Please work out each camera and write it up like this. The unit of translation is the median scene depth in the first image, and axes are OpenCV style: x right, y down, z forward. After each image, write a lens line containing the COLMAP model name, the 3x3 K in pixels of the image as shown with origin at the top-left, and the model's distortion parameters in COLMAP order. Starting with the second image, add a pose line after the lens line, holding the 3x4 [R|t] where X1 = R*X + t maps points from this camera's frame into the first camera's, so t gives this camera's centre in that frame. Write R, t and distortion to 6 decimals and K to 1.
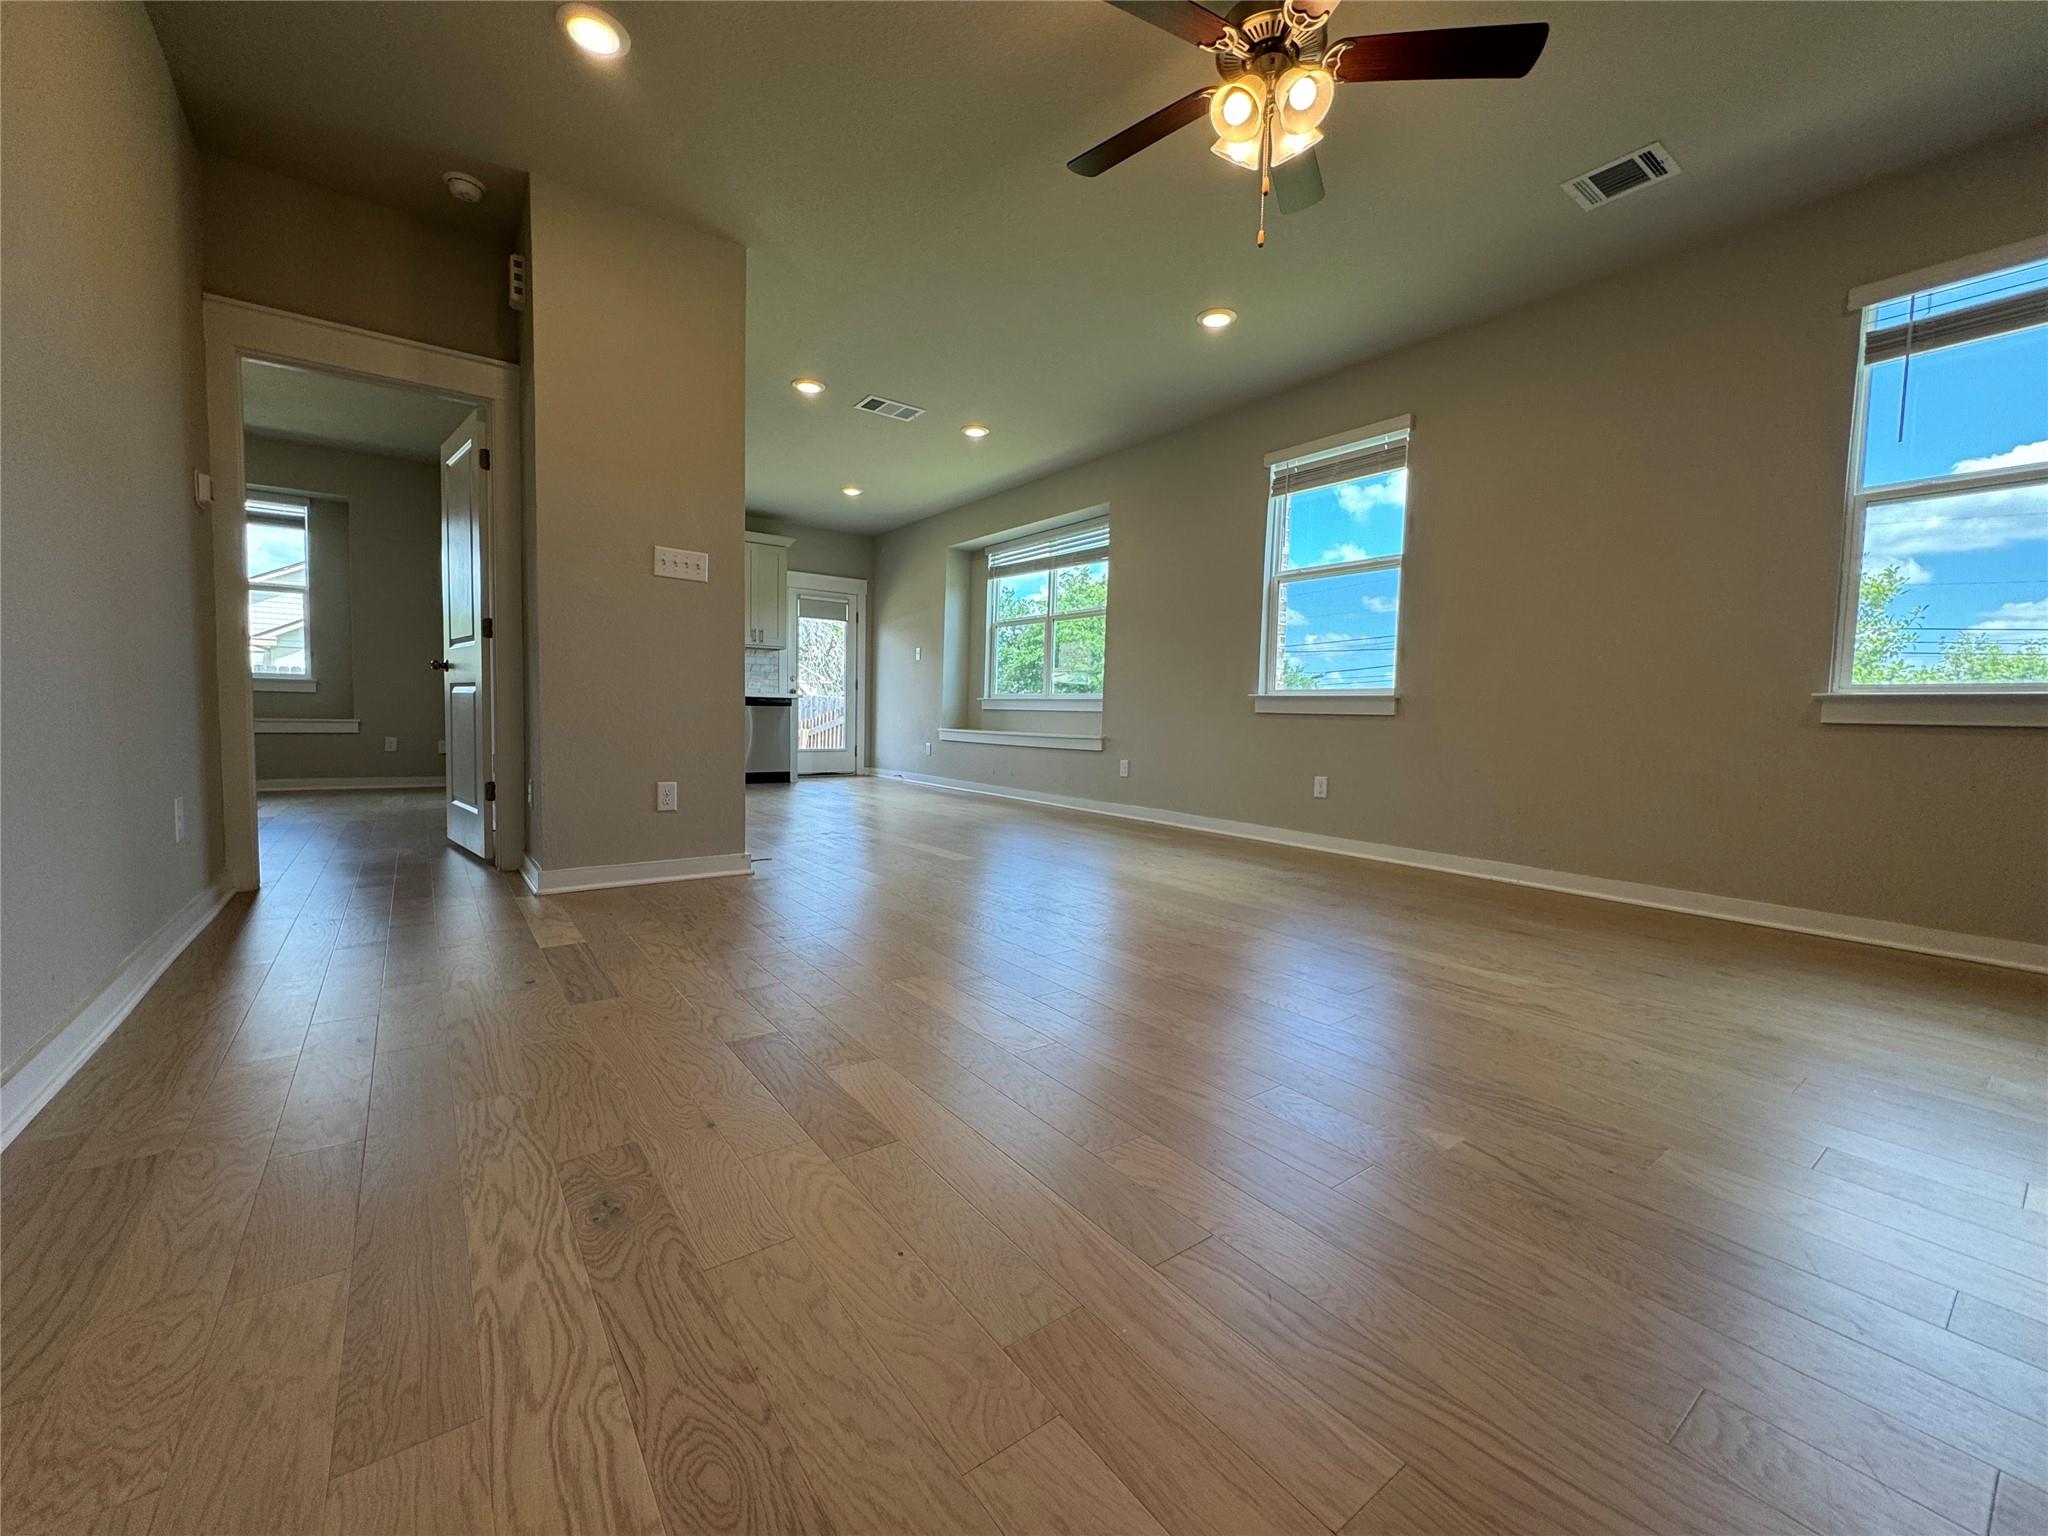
lens RADIAL K [[820.3, 0, 1025.4], [0, 820.3, 767.6], [0, 0, 1]] dist [-0.002748, 0.000608]
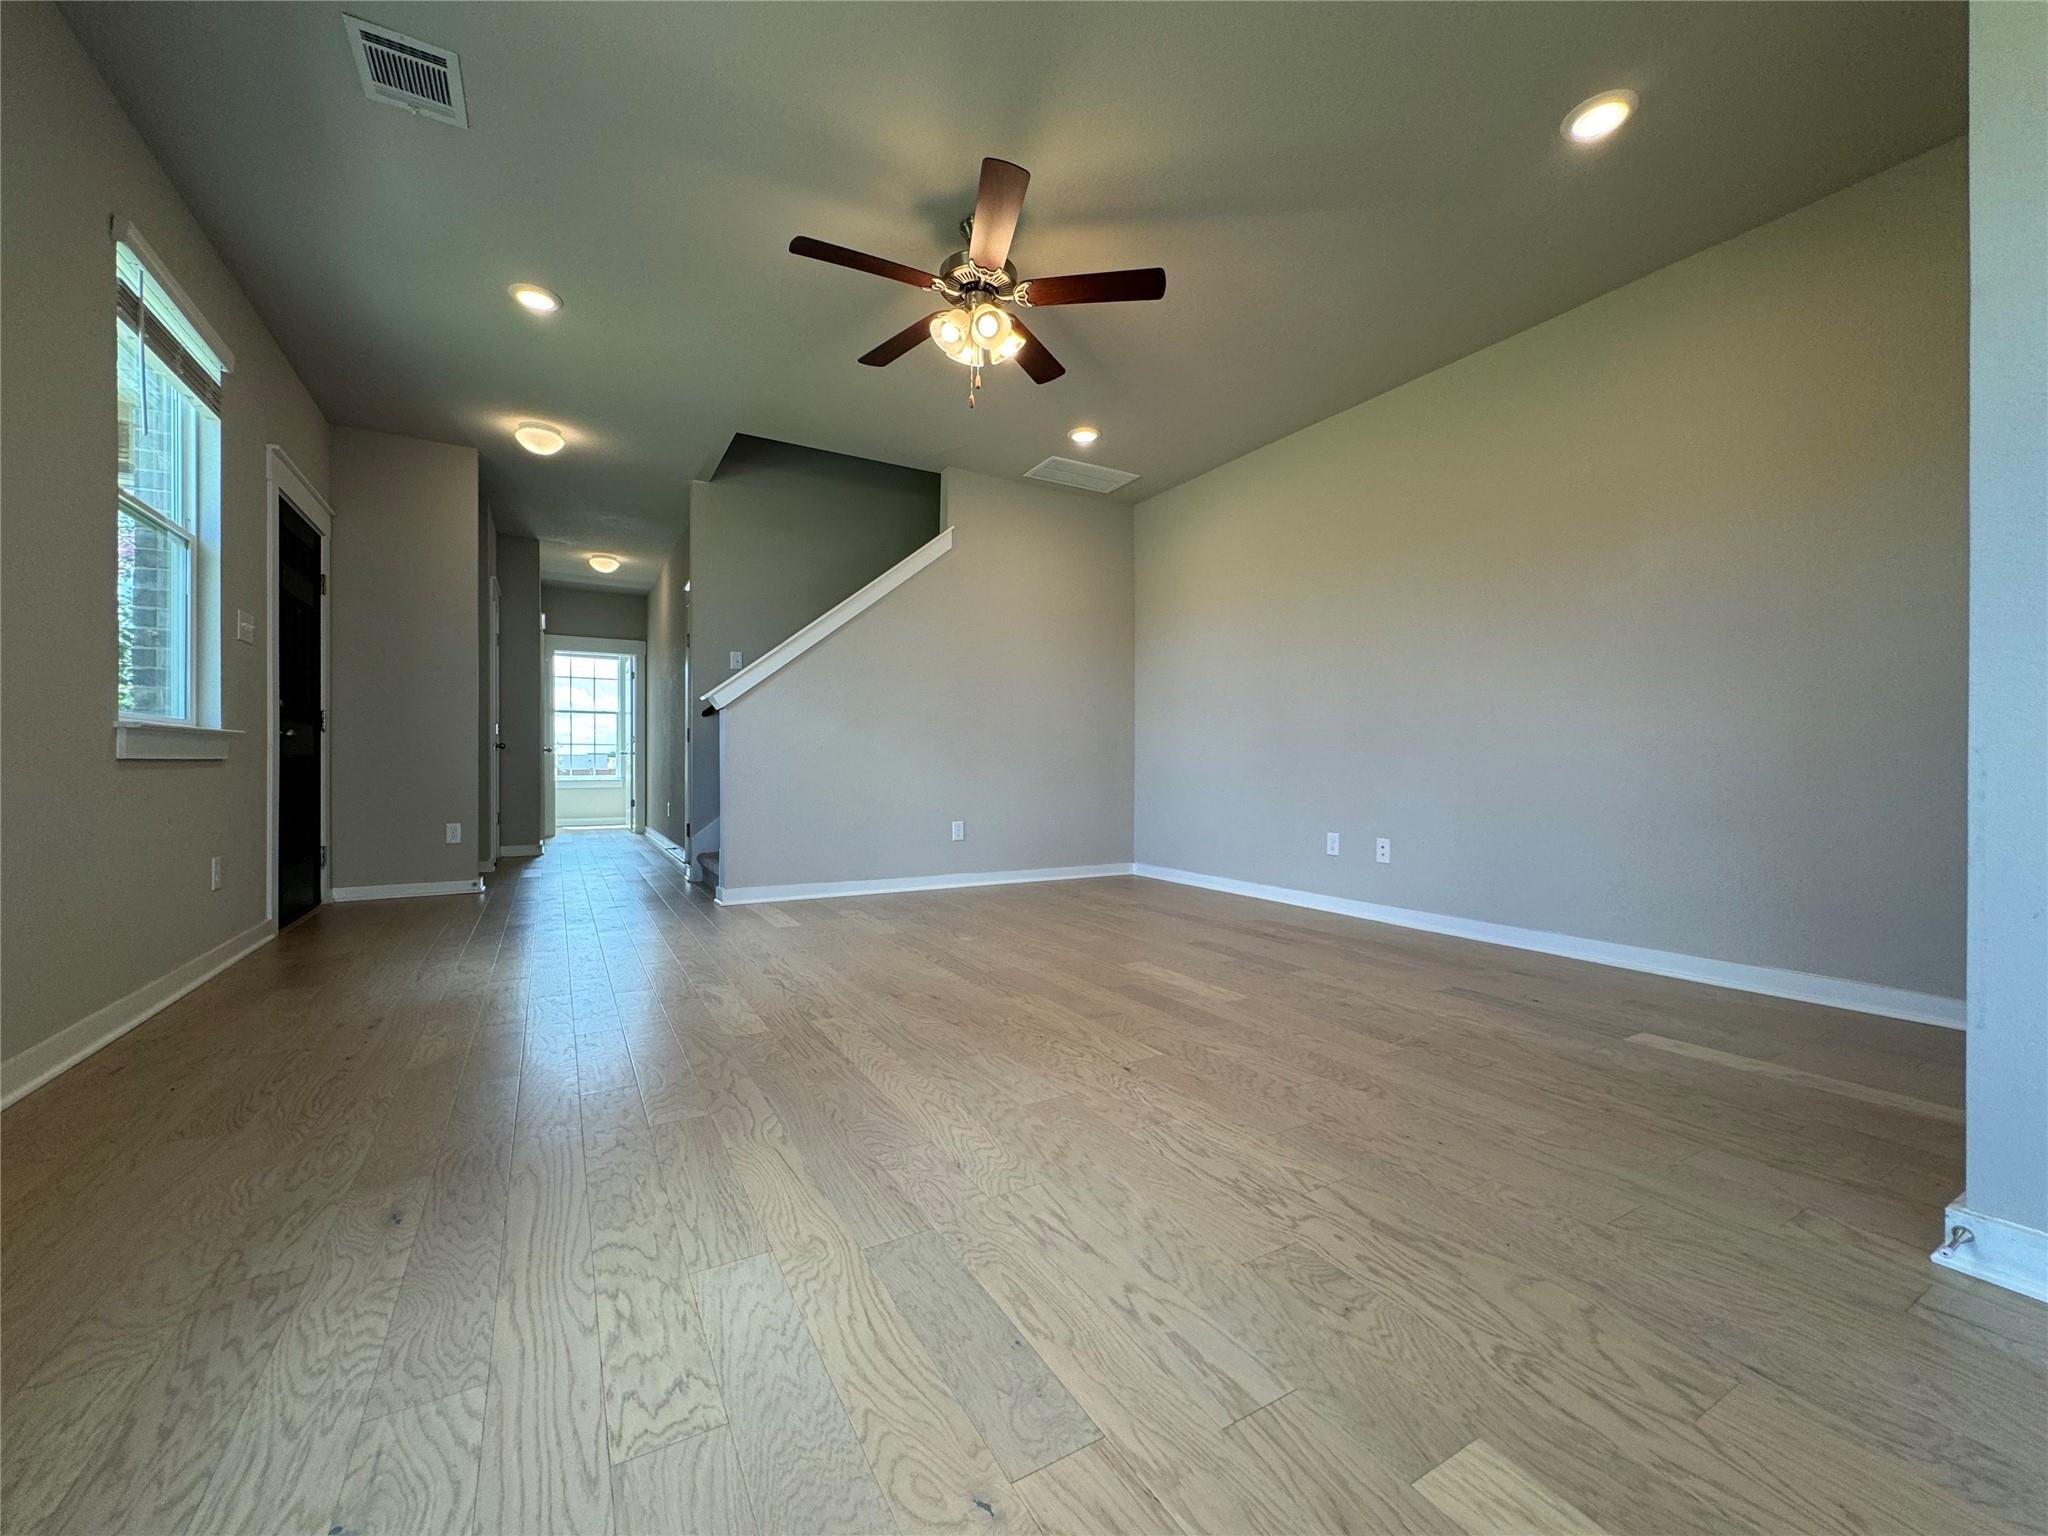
lens RADIAL K [[820.3, 0, 1025.4], [0, 820.3, 767.6], [0, 0, 1]] dist [-0.002748, 0.000608]
pose [[-0.992886, -0.031082, 0.114938, 0.029483], [-0.023051, 0.997242, 0.070555, -0.122253], [-0.116814, 0.067403, -0.990864, 1.708795]]
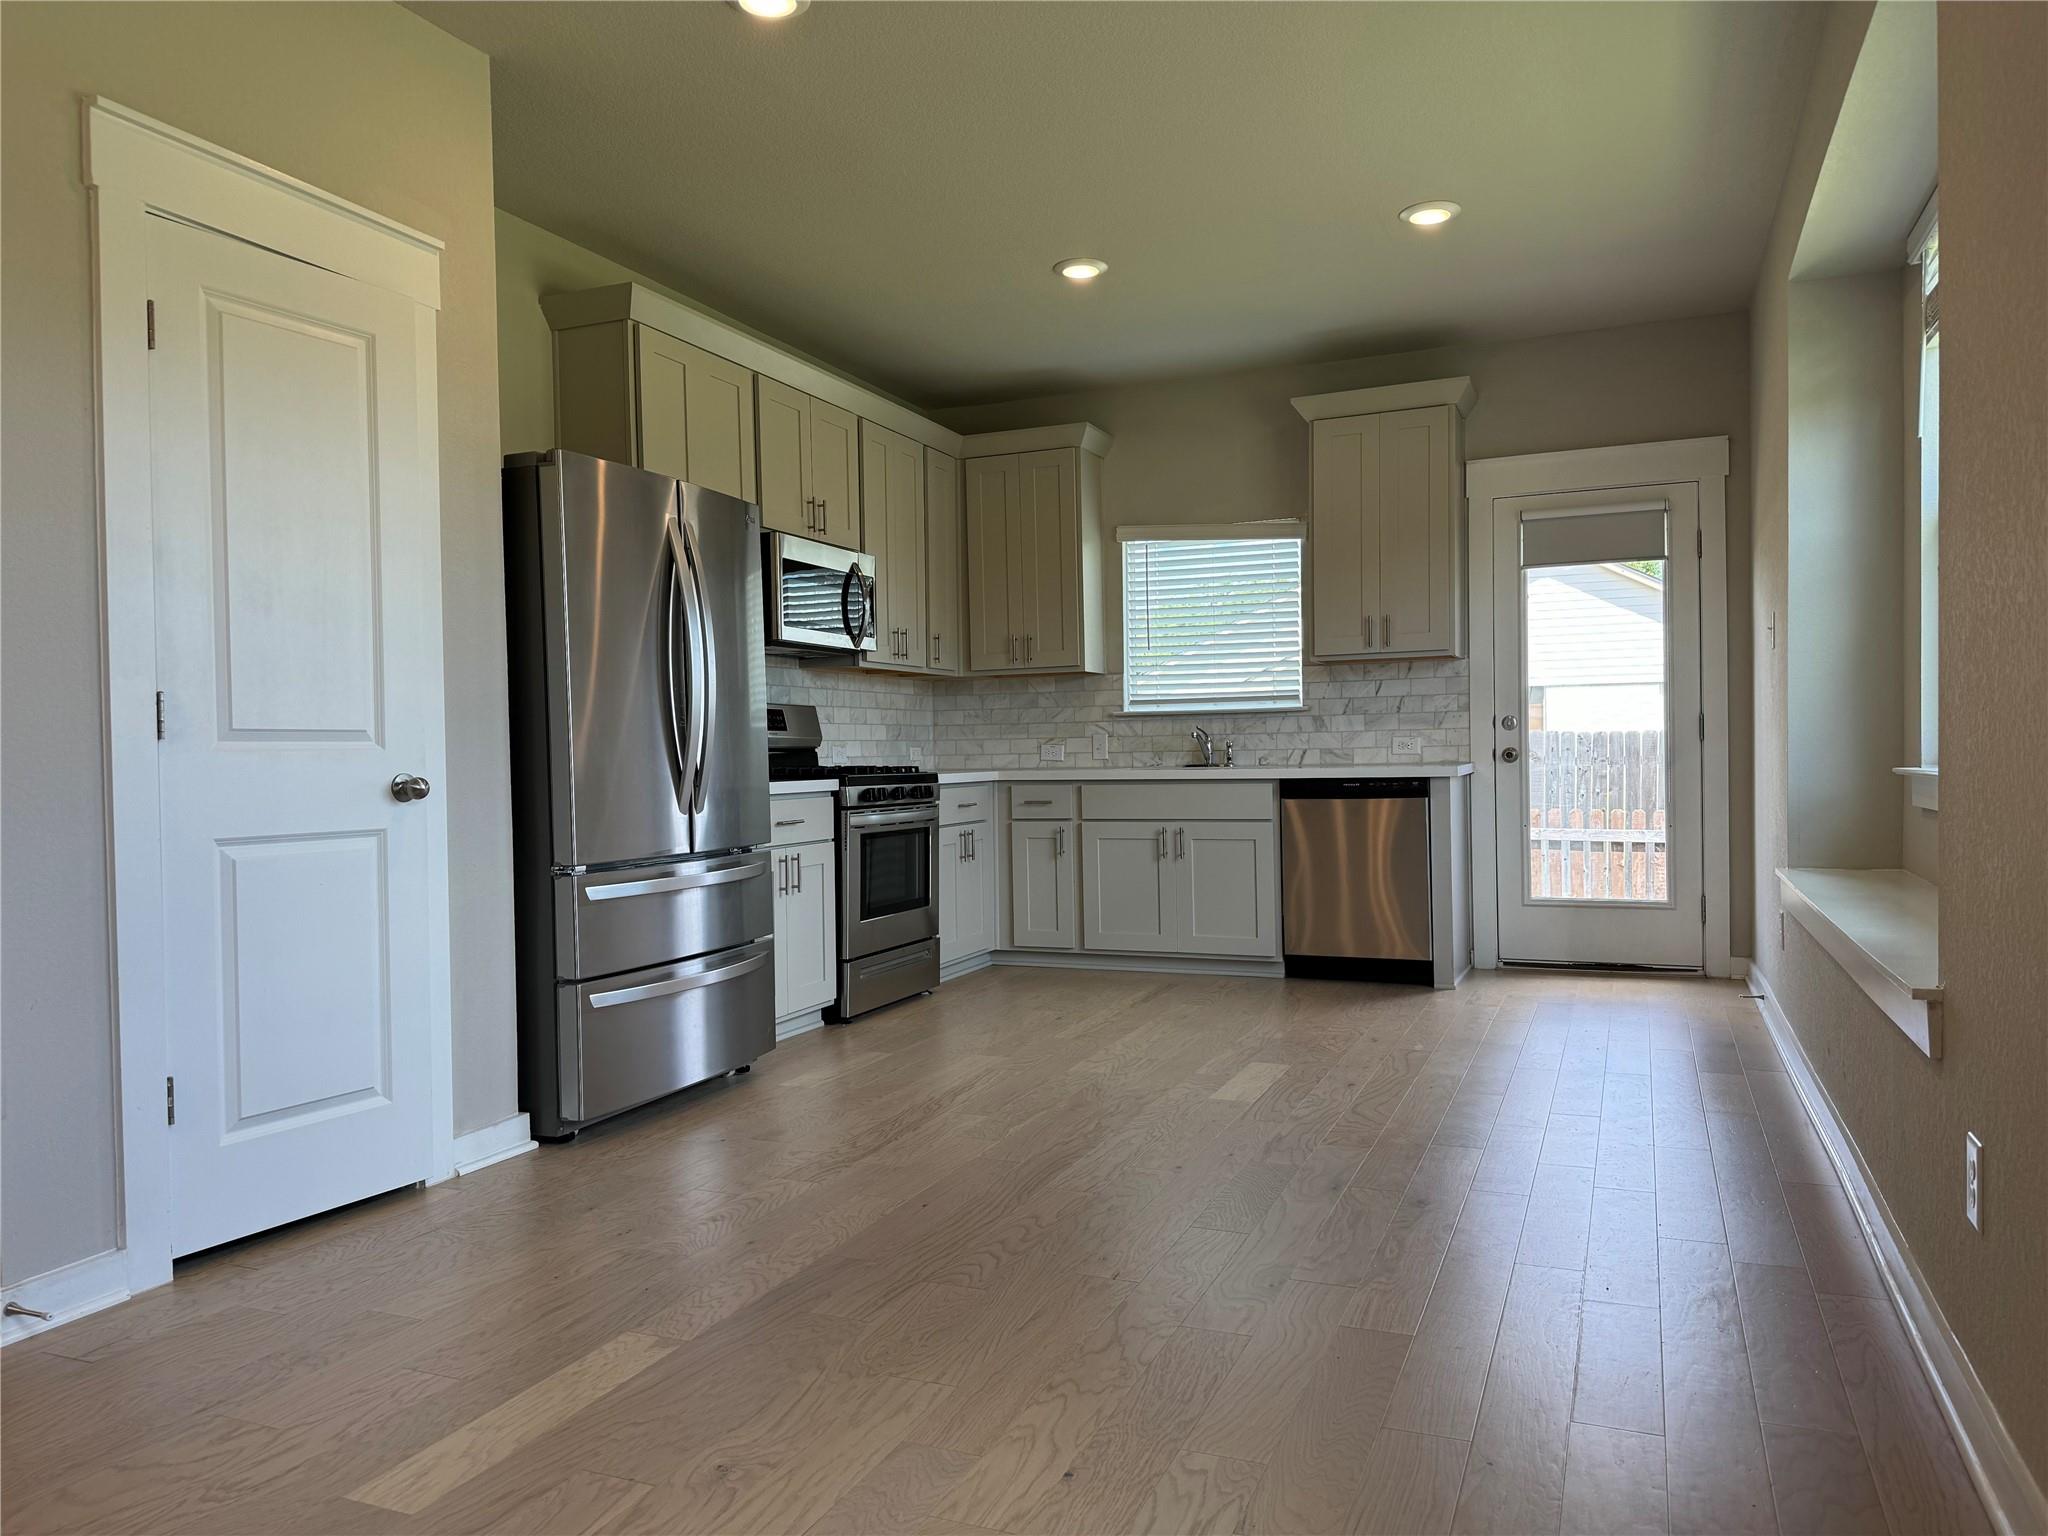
lens RADIAL K [[1421.9, 0, 1036.5], [0, 1421.9, 775.2], [0, 0, 1]] dist [0.129061, -0.185904]
pose [[0.510836, -0.019296, -0.859462, 0.604346], [-0.025781, 0.998955, -0.037752, -0.149616], [0.859292, 0.041443, 0.509804, 1.314195]]
